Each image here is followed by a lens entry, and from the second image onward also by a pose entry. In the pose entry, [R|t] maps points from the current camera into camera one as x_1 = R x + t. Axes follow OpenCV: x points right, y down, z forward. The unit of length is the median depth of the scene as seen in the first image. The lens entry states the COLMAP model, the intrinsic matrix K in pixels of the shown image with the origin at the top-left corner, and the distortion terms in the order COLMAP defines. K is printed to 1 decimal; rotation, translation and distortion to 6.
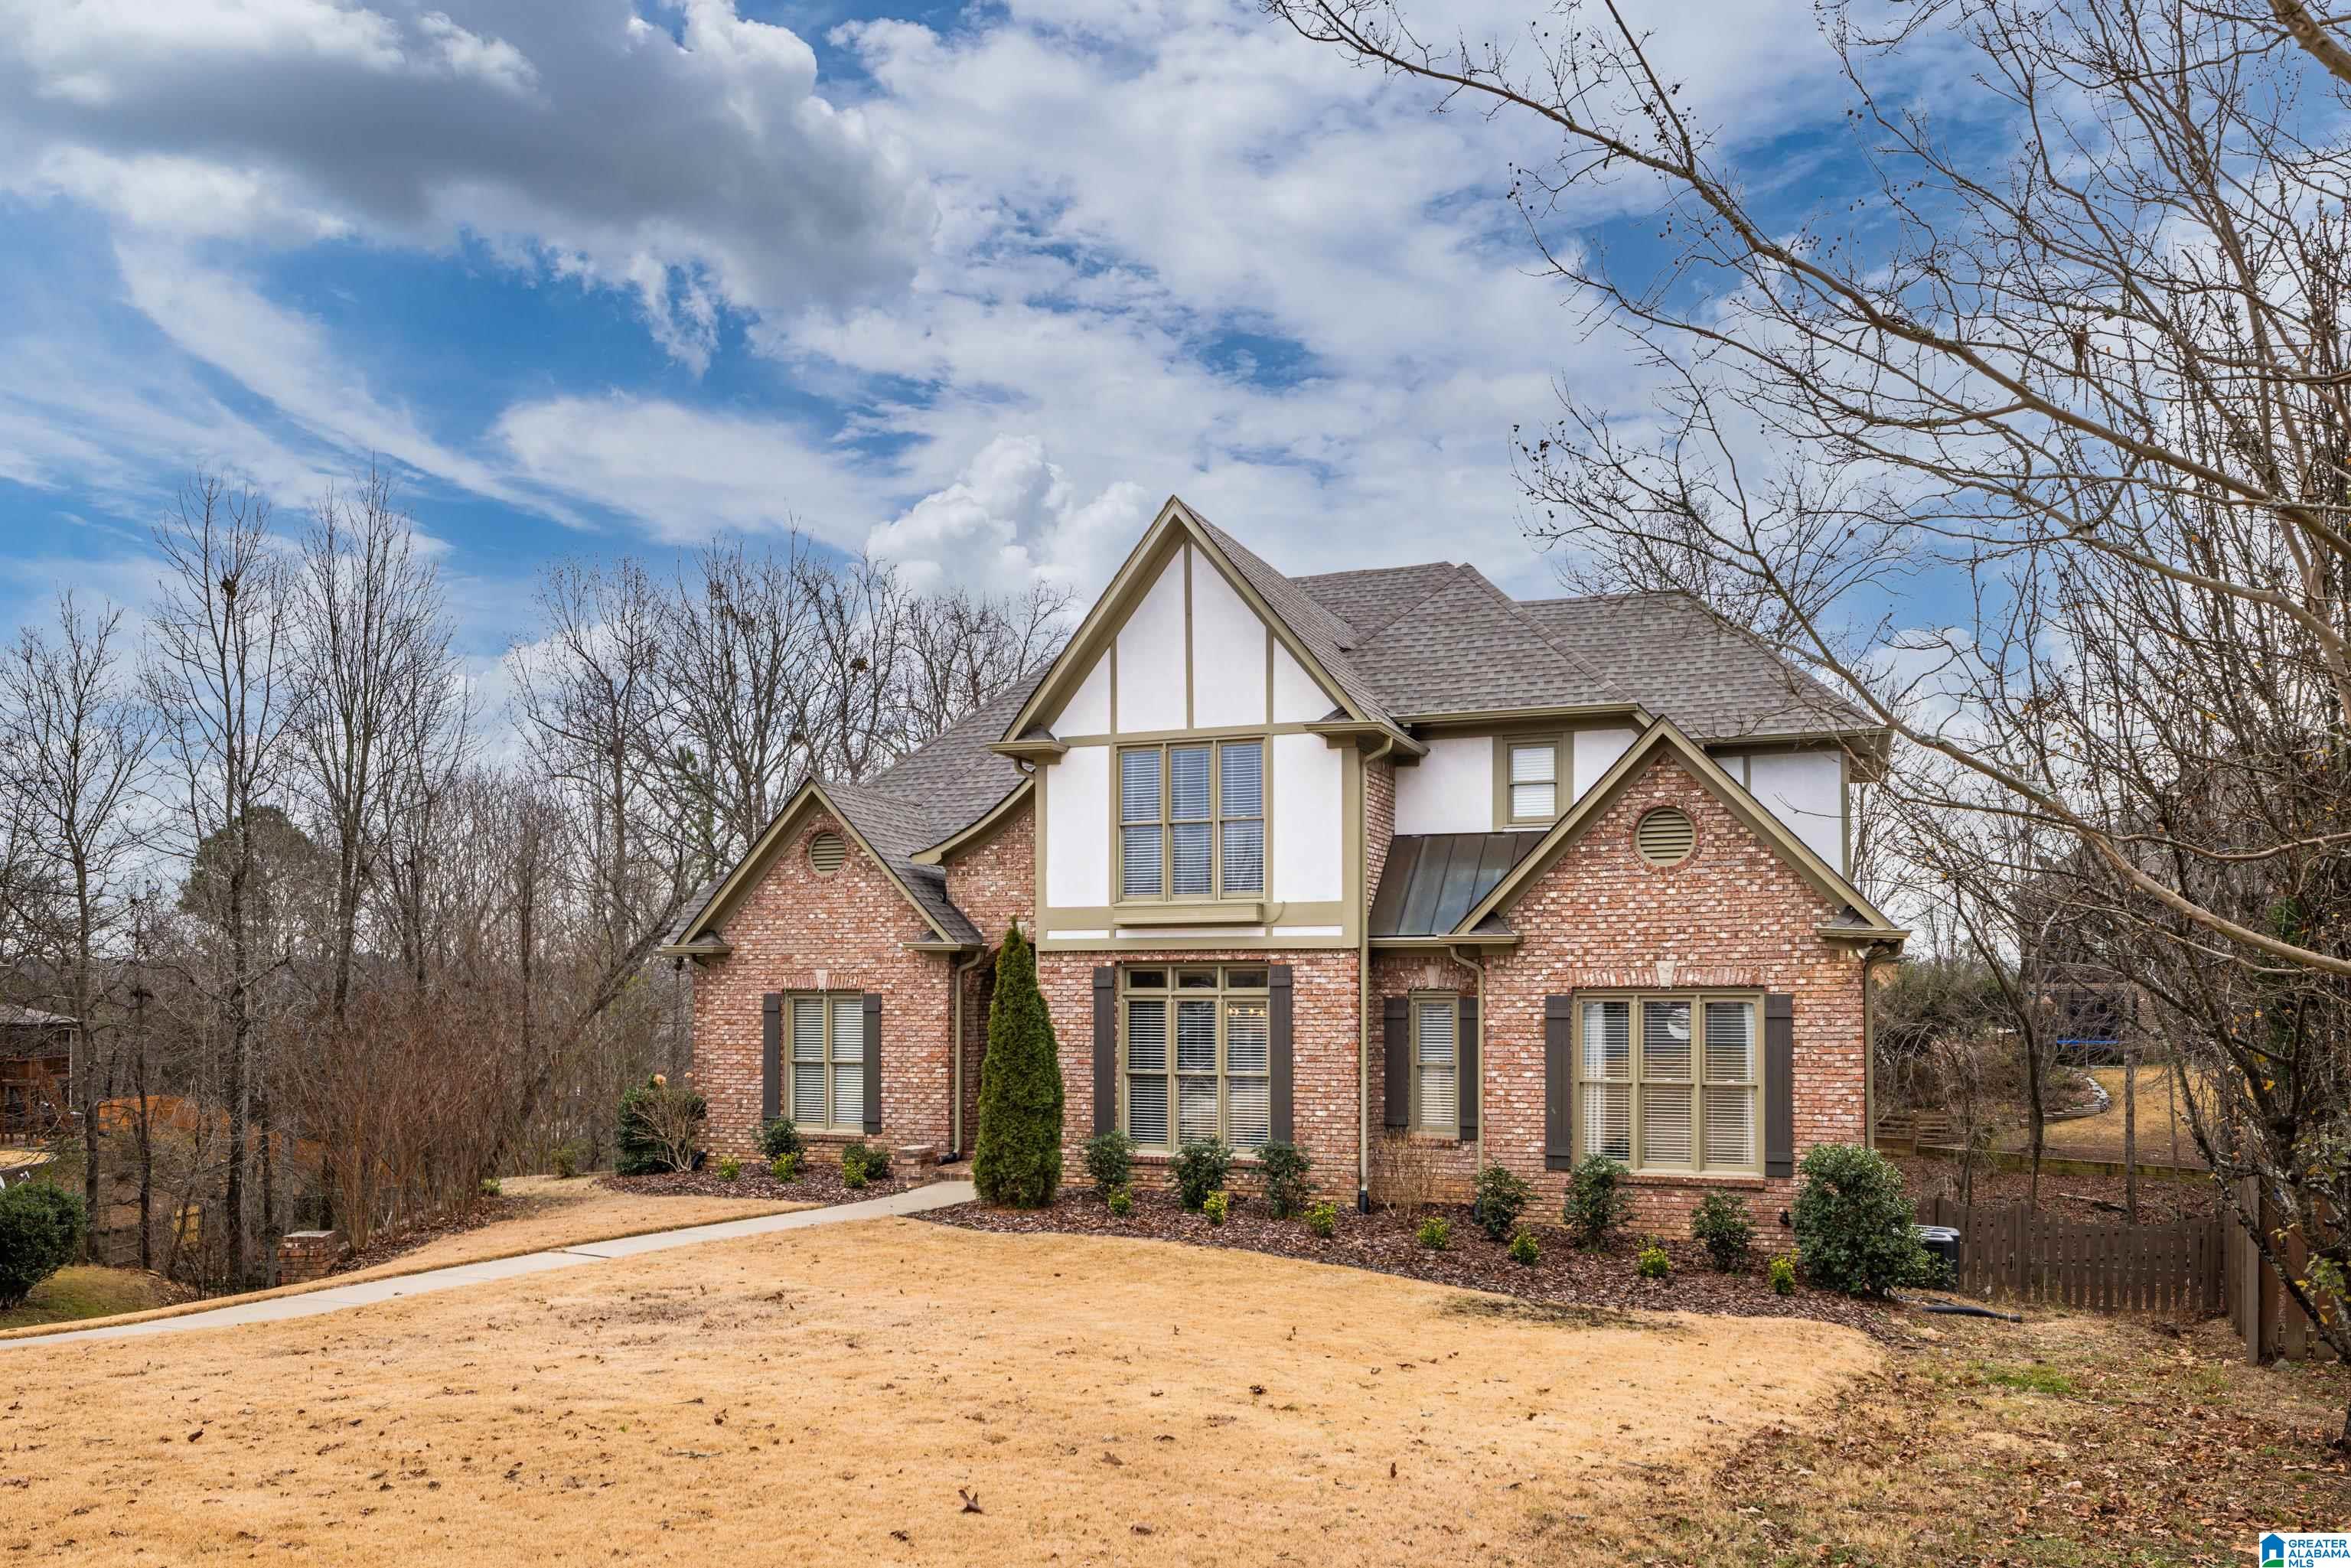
lens RADIAL K [[1670.4, 0, 1174.2], [0, 1670.4, 1002.0], [0, 0, 1]] dist [-0.008293, -0.006729]
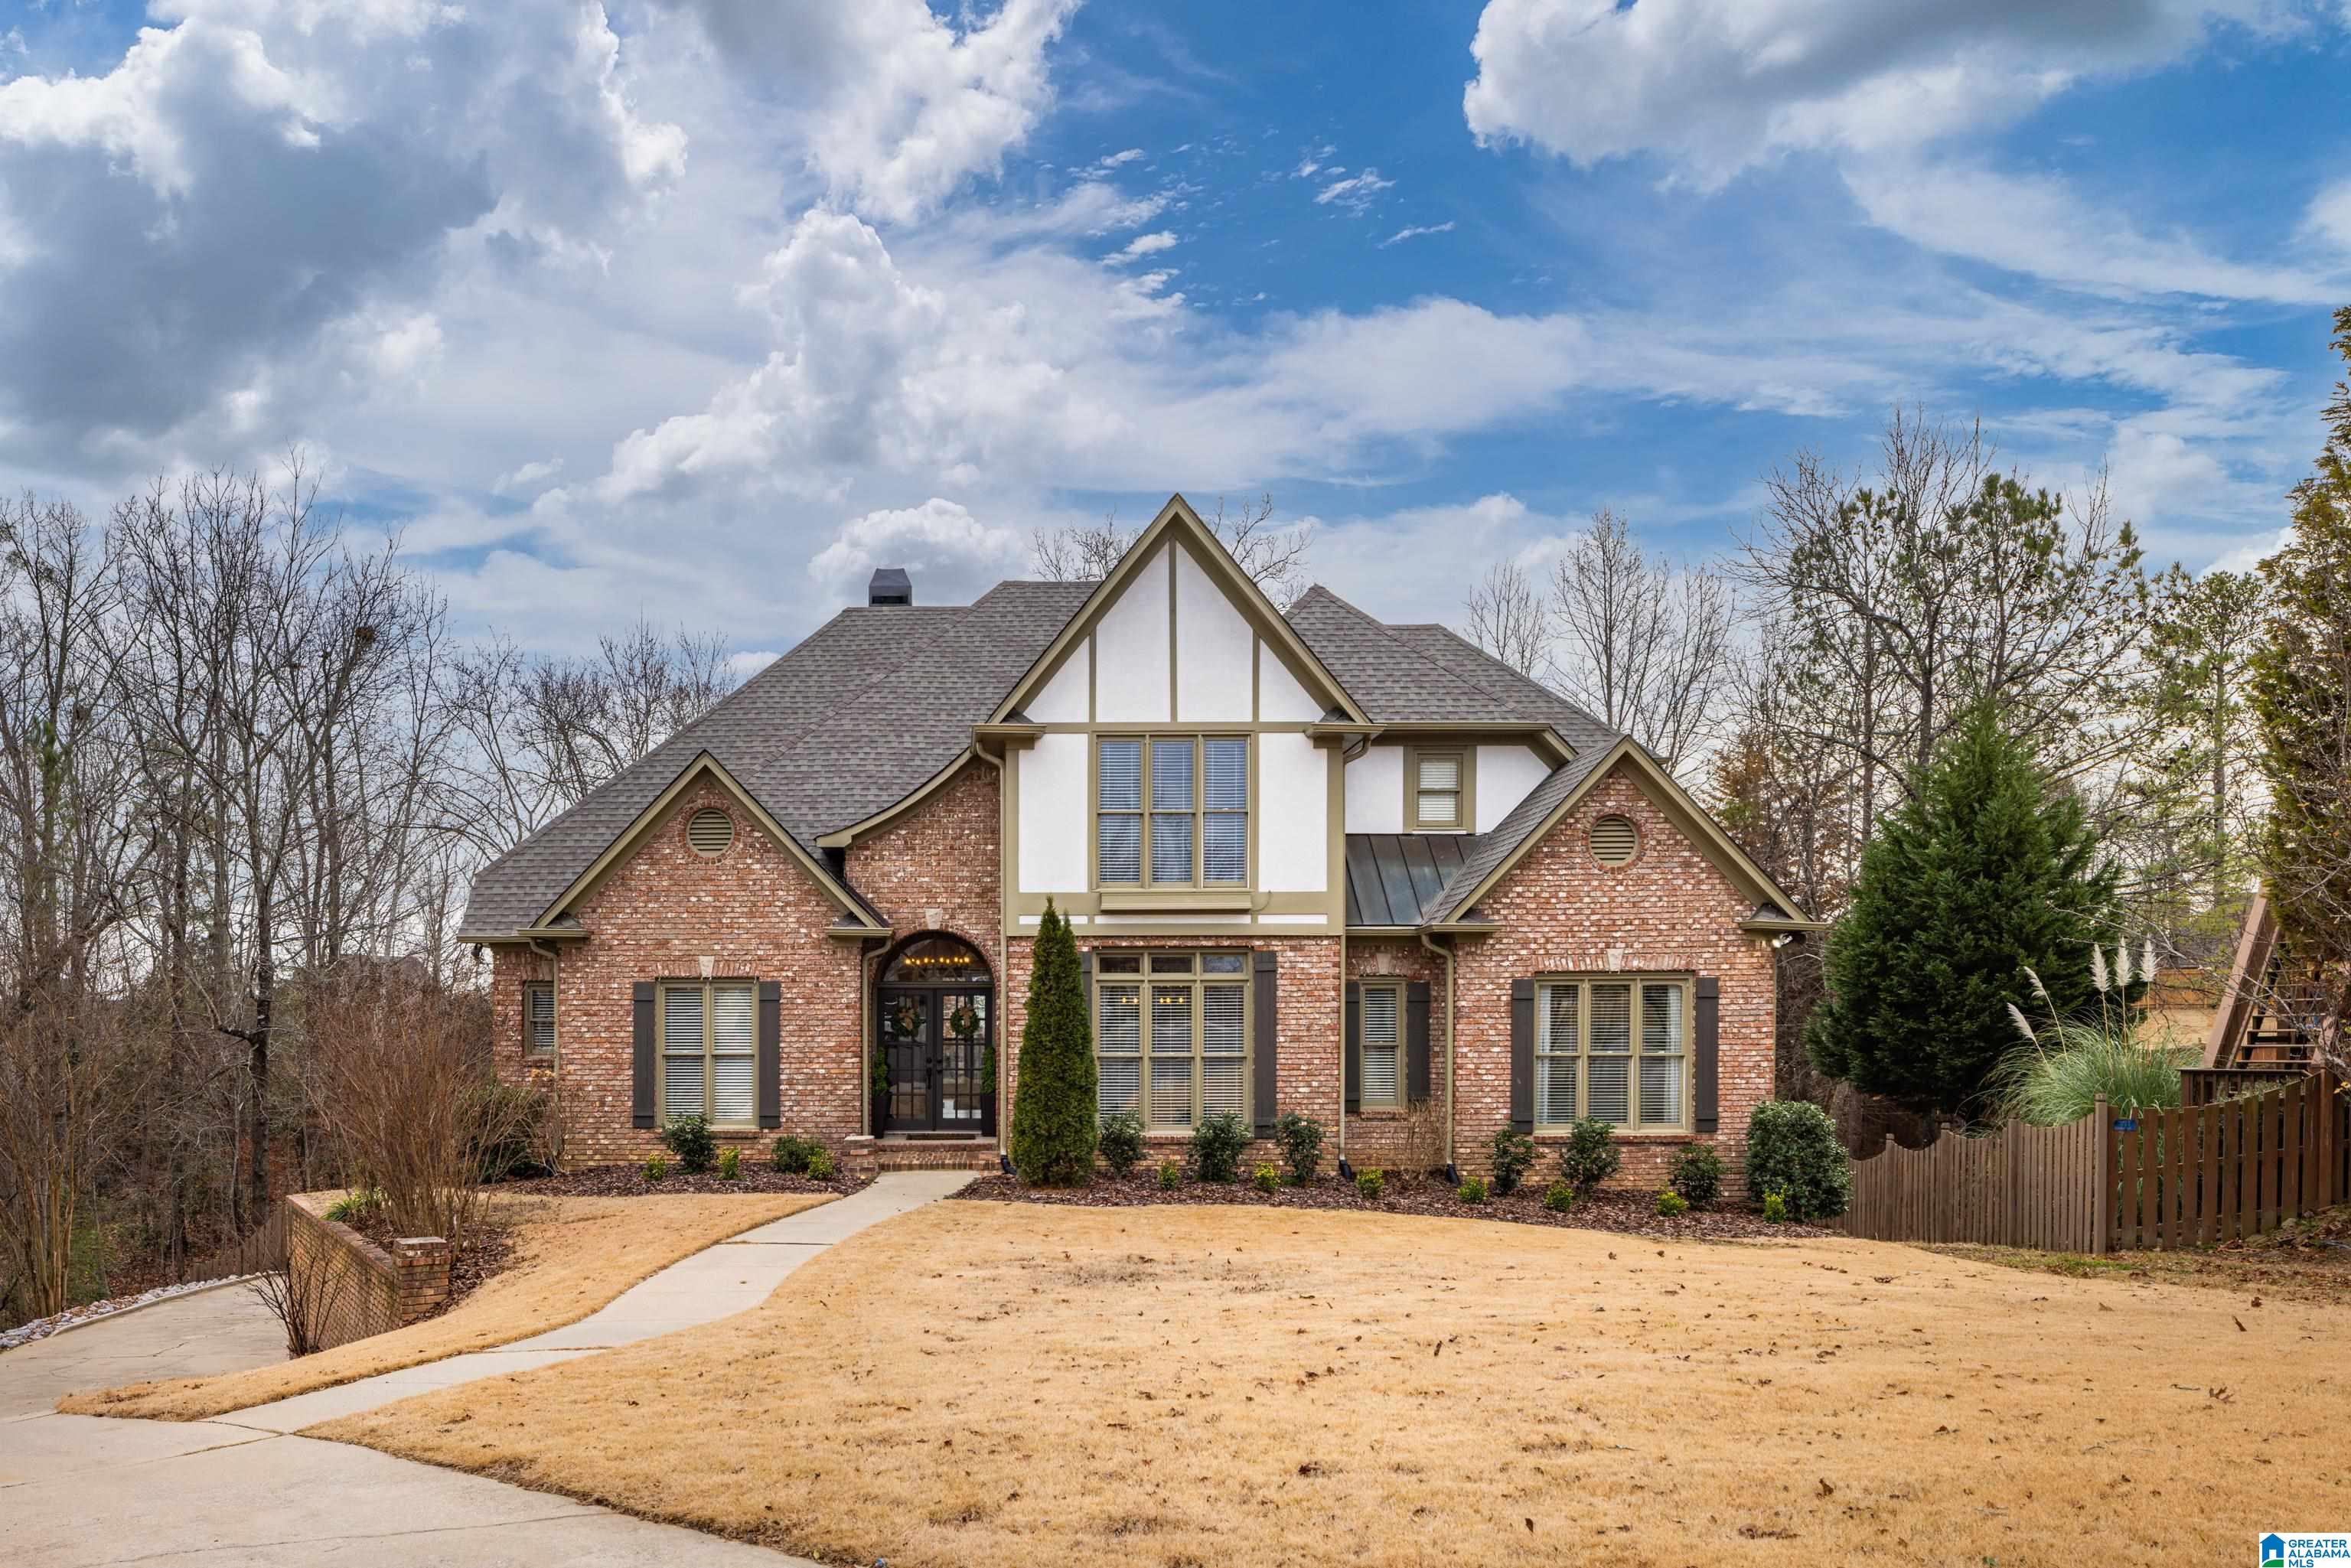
lens RADIAL K [[1691.2, 0, 960.4], [0, 1691.2, 1075.5], [0, 0, 1]] dist [-0.004035, -0.000201]
pose [[0.930355, -0.013879, 0.366397, -0.508623], [0.004133, 0.999617, 0.027371, 0.026632], [-0.366636, -0.023951, 0.930056, 0.070482]]
